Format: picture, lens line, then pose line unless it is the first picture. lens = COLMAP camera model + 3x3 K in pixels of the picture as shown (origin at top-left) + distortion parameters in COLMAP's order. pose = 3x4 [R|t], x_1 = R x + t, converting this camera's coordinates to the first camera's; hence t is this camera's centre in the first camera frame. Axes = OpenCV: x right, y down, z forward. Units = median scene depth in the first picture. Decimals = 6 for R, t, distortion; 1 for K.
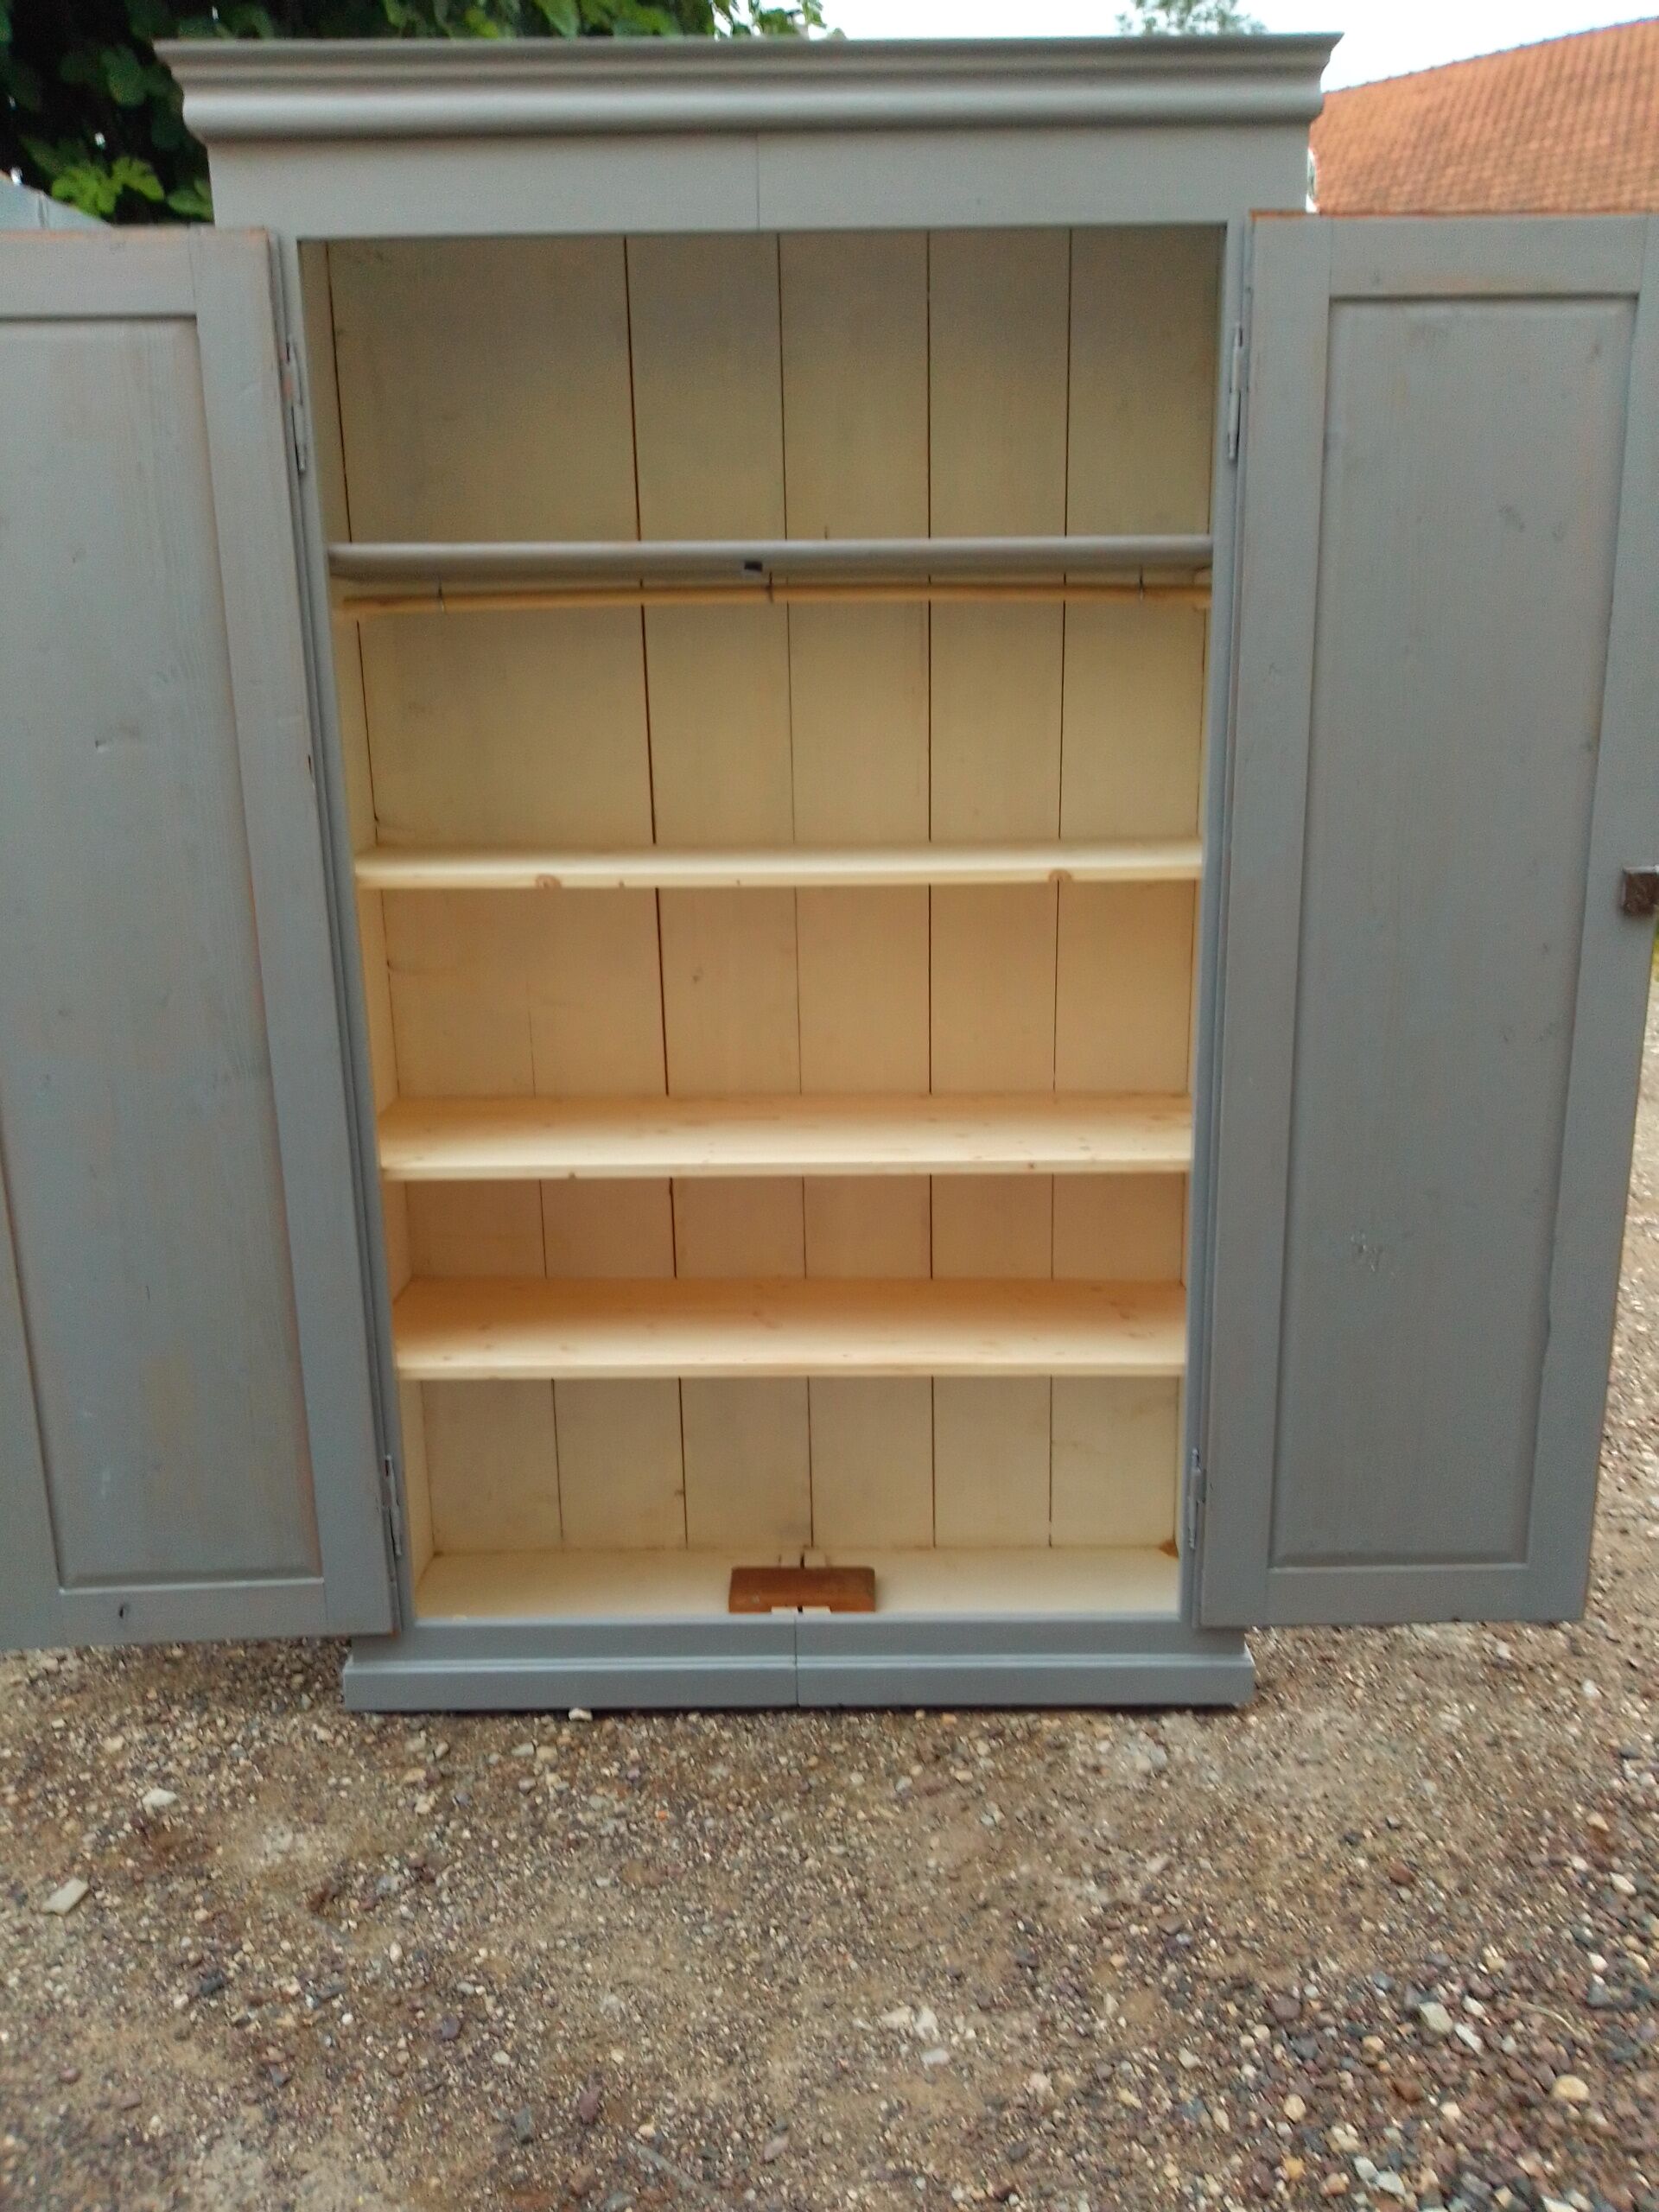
lens RADIAL K [[1696.7, 0, 829.5], [0, 1696.7, 1106.0], [0, 0, 1]] dist [0.001685, -0.183369]
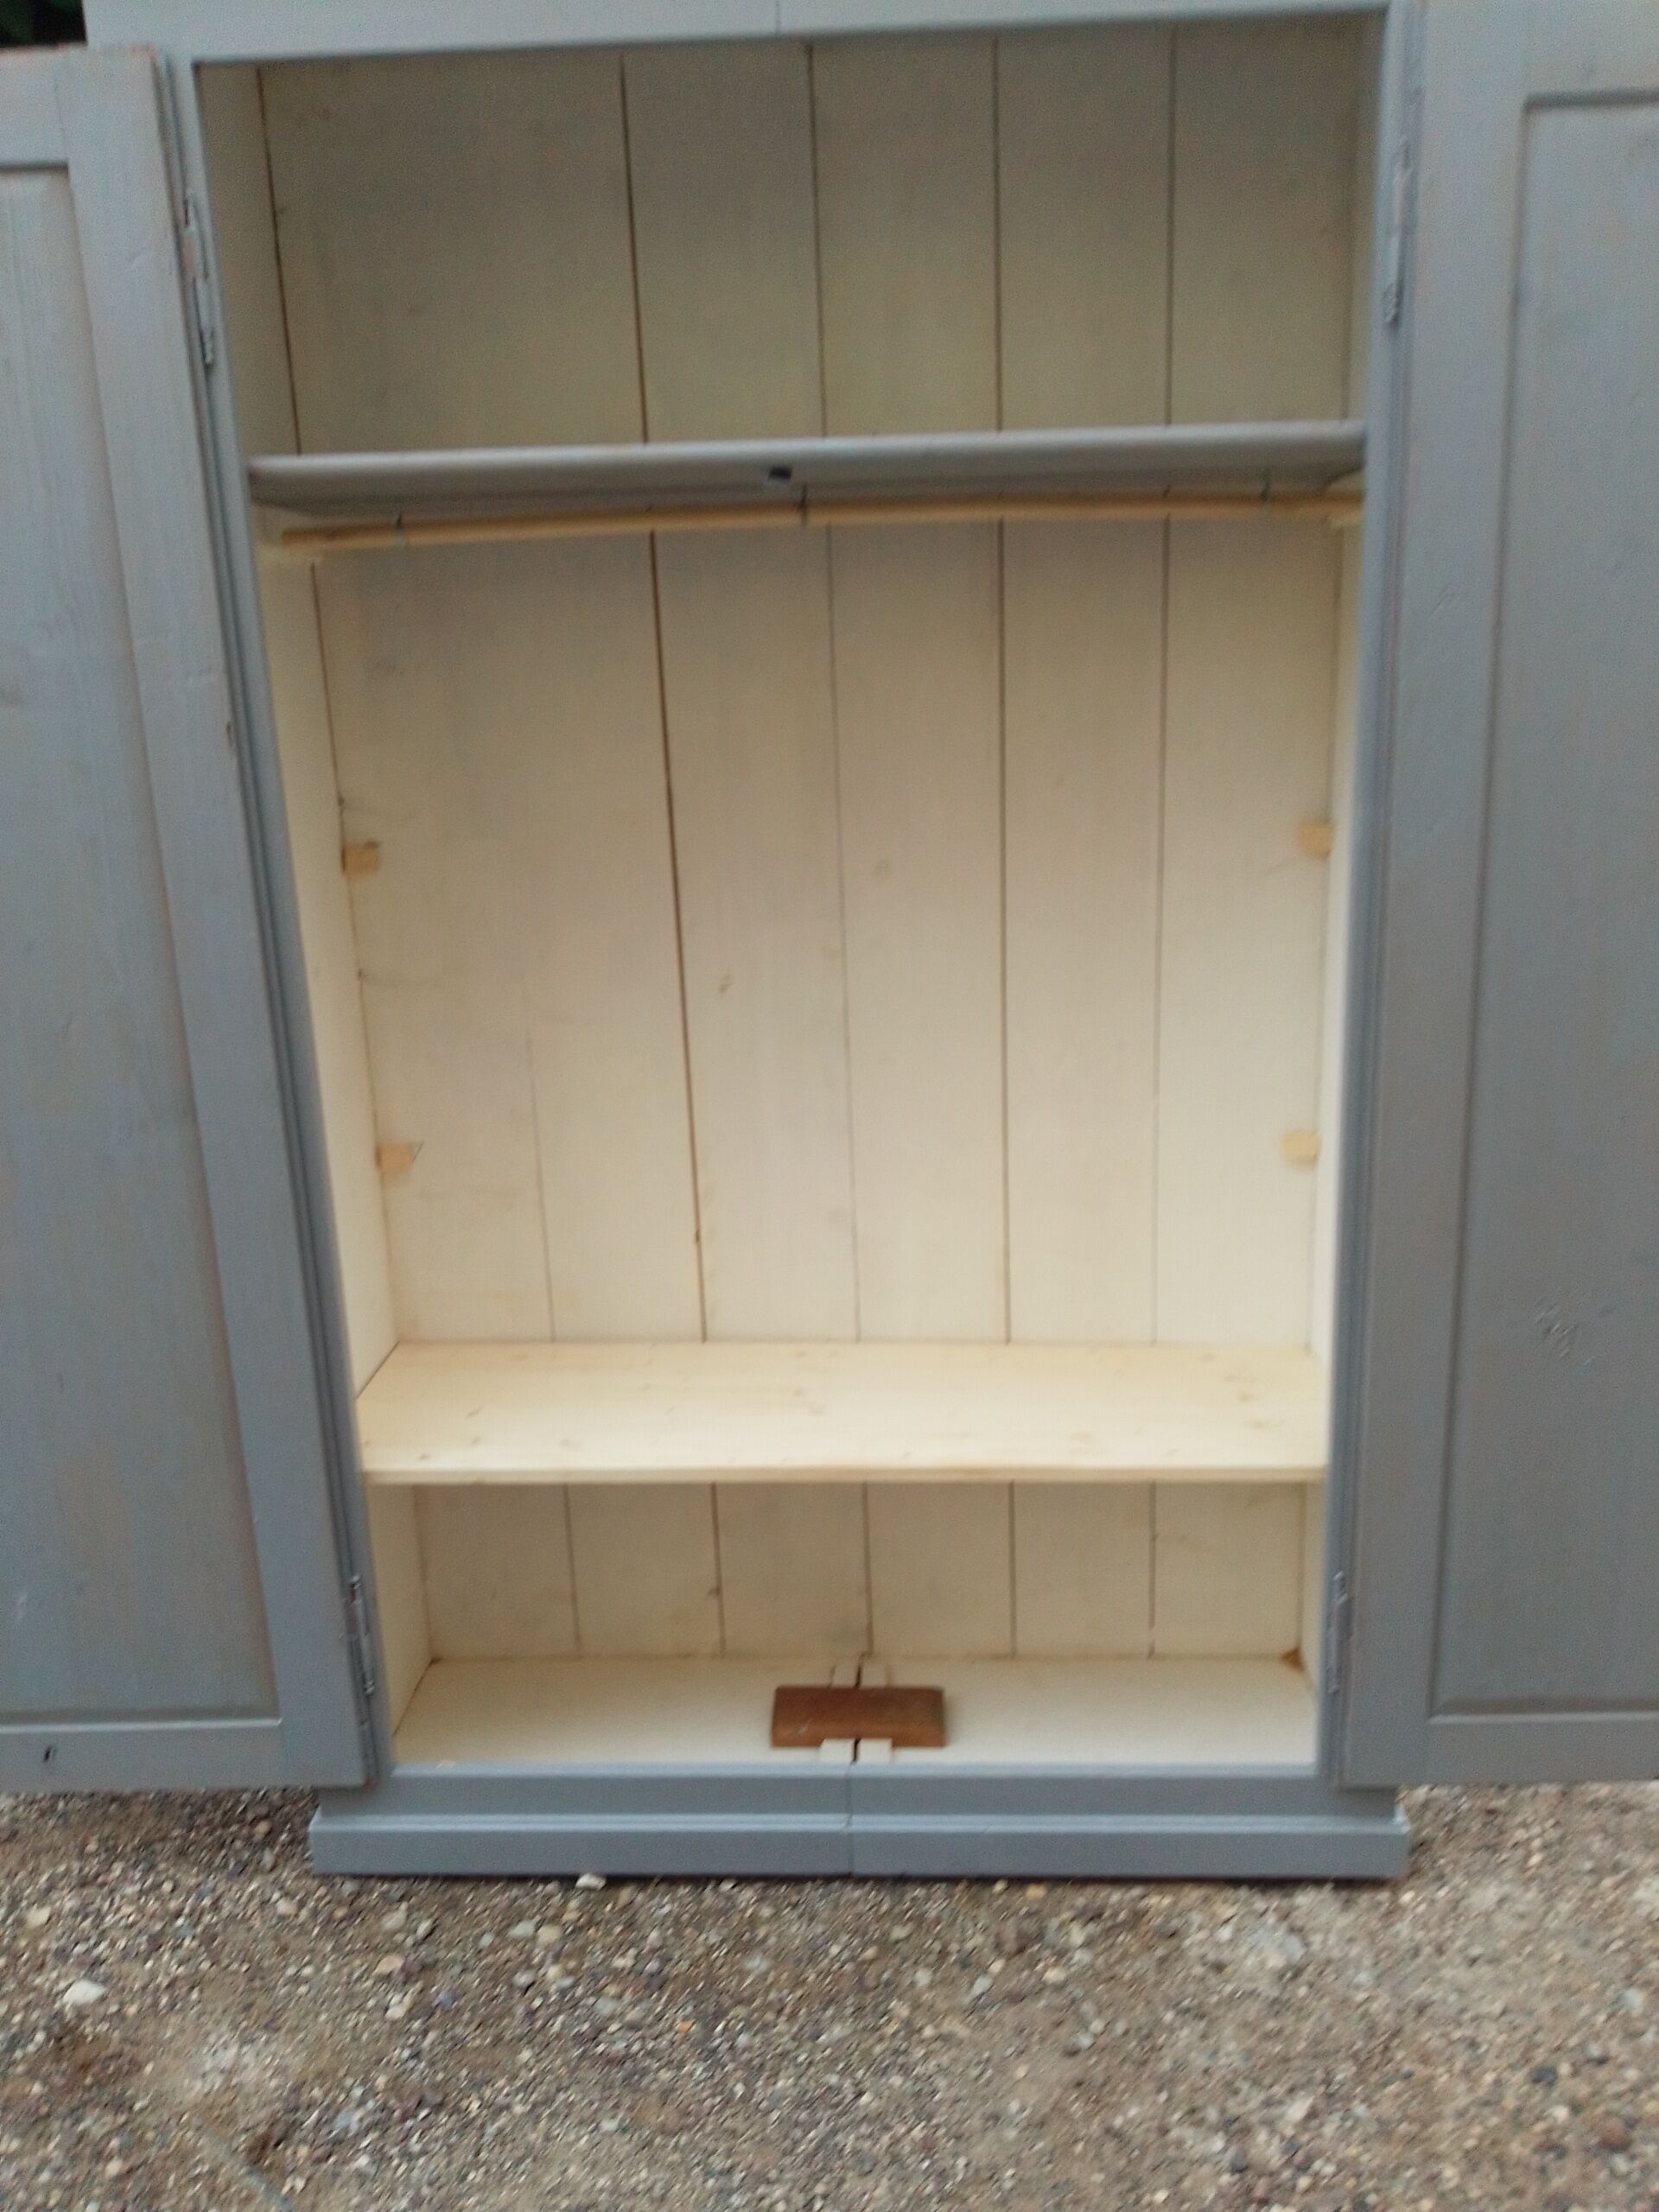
lens RADIAL K [[1593.5, 0, 860.2], [0, 1593.5, 1121.5], [0, 0, 1]] dist [-0.070870, 0.006946]
pose [[0.999649, -0.009277, -0.024834, 0.008049], [0.010146, 0.999333, 0.035085, -0.041861], [0.024492, -0.035325, 0.999076, 0.256337]]
